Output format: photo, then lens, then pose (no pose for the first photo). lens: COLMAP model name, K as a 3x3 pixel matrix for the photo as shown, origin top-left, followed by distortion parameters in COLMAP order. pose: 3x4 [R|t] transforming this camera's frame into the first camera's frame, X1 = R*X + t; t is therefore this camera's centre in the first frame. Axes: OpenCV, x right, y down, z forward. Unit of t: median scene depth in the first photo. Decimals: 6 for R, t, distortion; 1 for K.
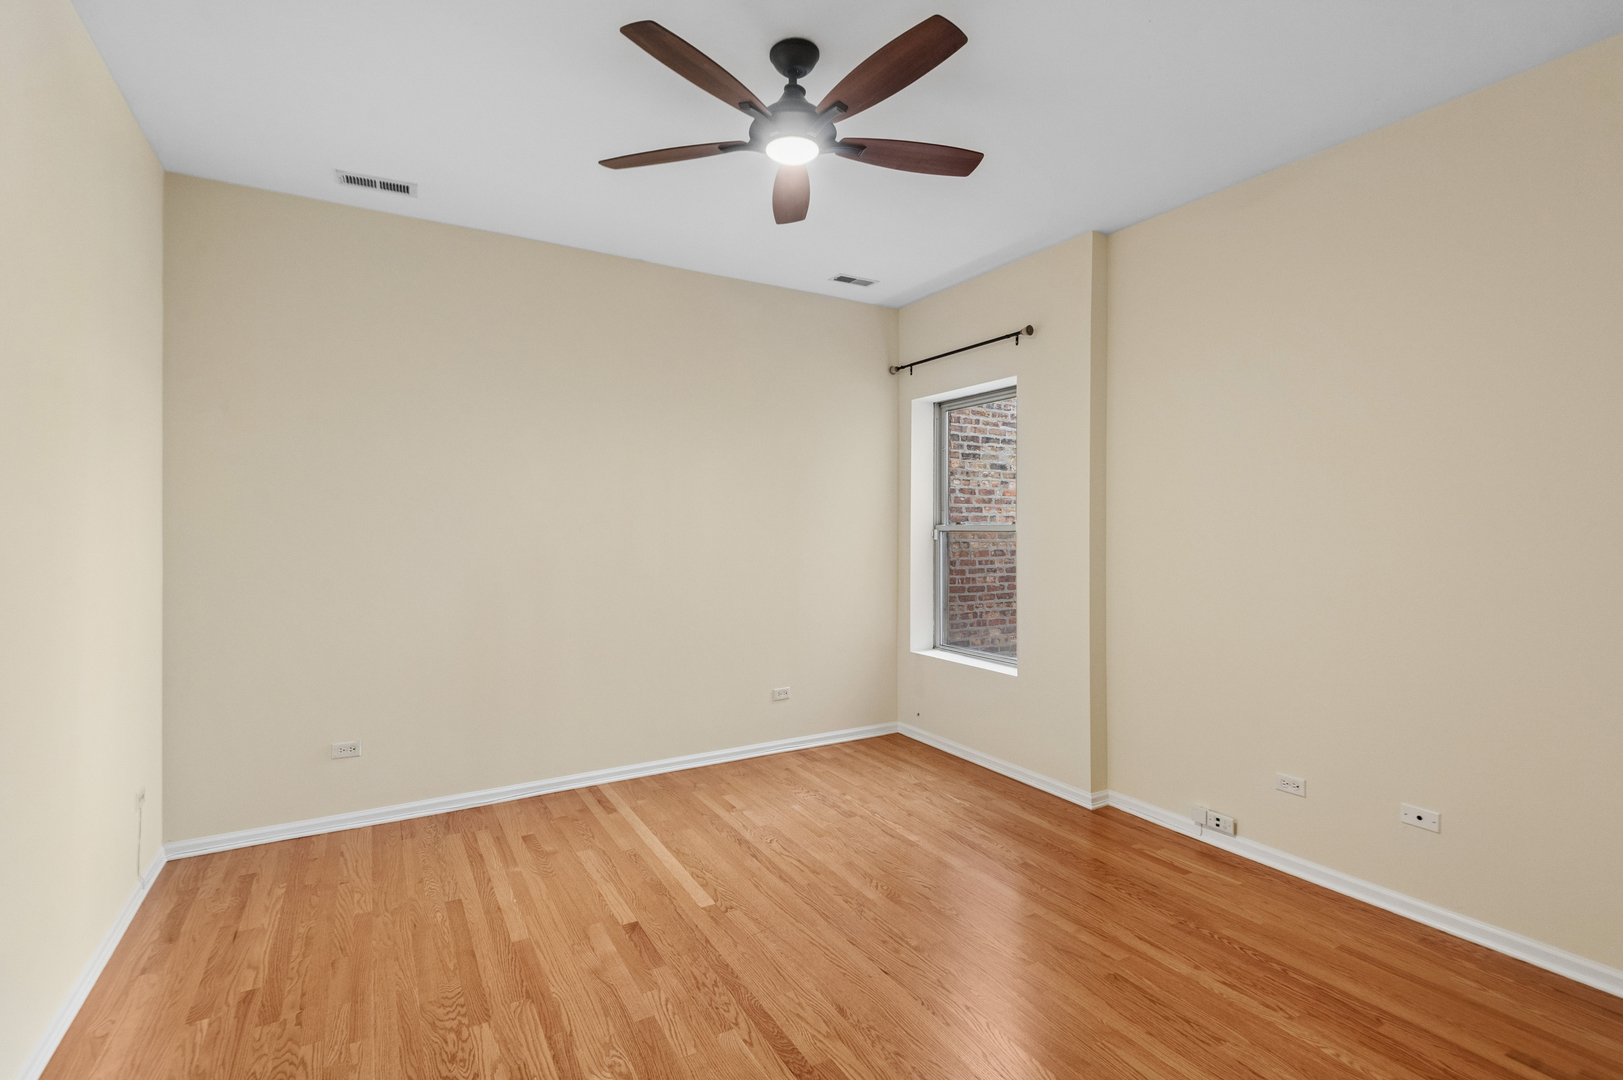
lens RADIAL K [[743.2, 0, 800.5], [0, 743.2, 535.1], [0, 0, 1]] dist [0.035290, -0.022082]
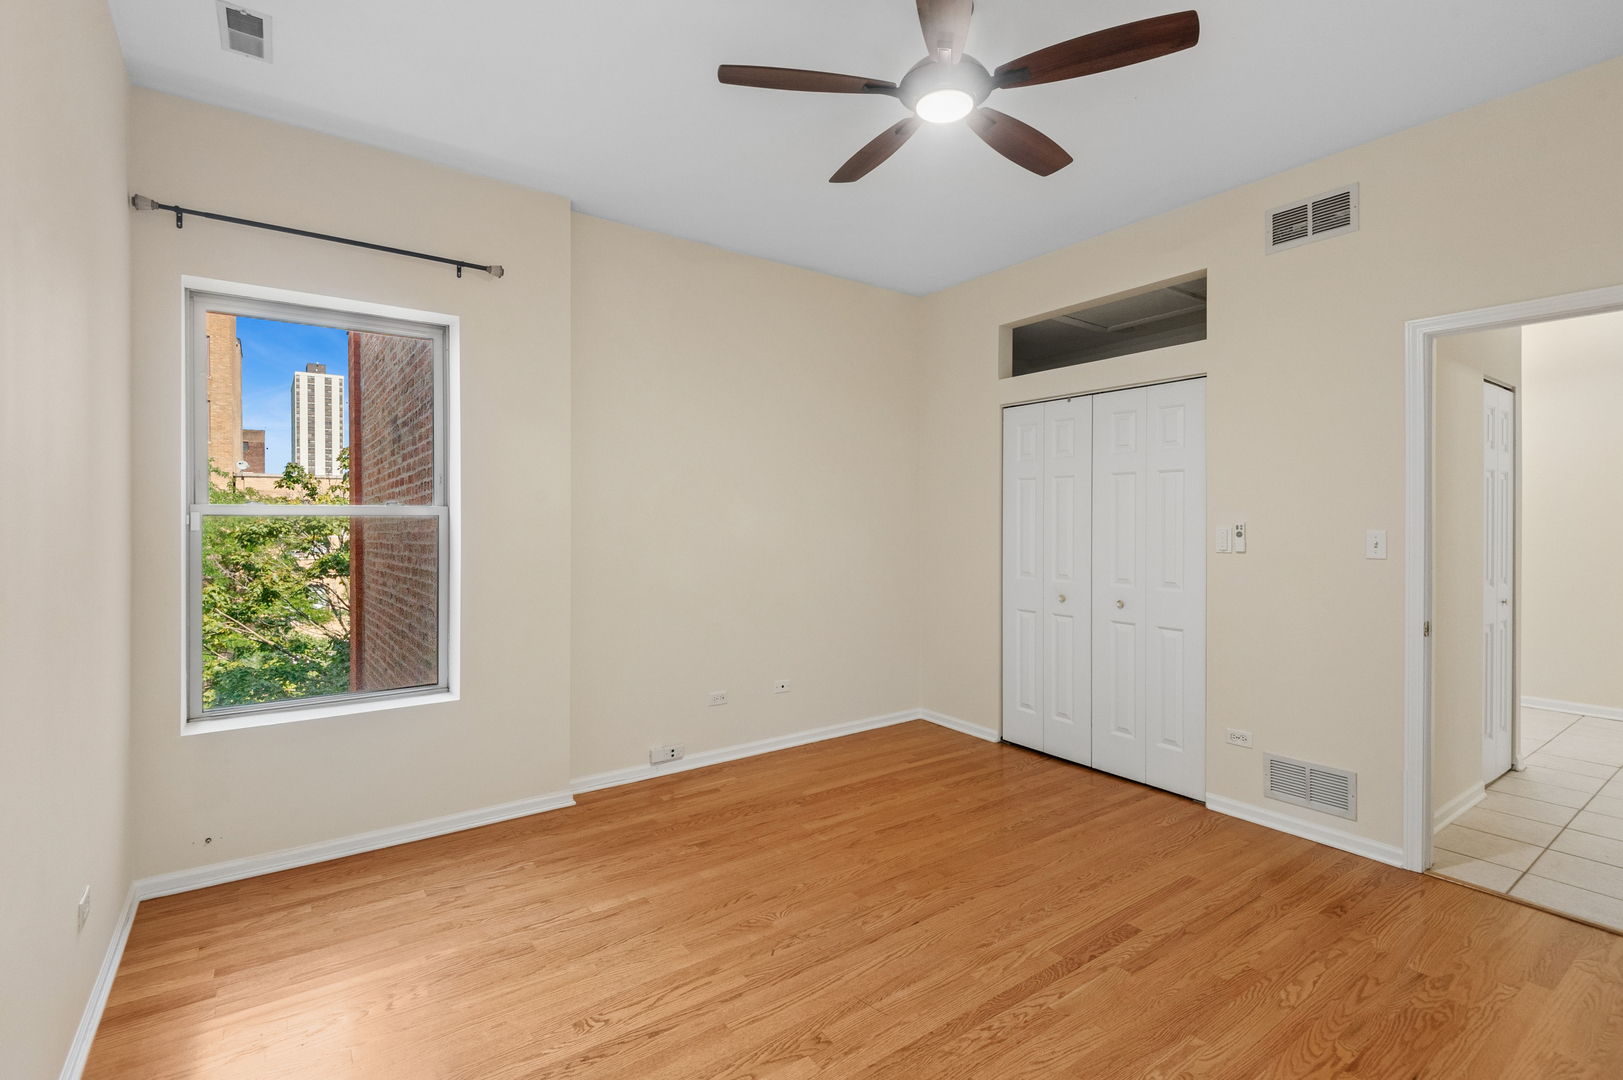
lens RADIAL K [[743.2, 0, 800.5], [0, 743.2, 535.1], [0, 0, 1]] dist [0.035290, -0.022082]
pose [[-0.090826, -0.025095, 0.995551, -0.685223], [0.007782, 0.999634, 0.025908, -0.003371], [-0.995836, 0.010101, -0.090597, 0.925459]]
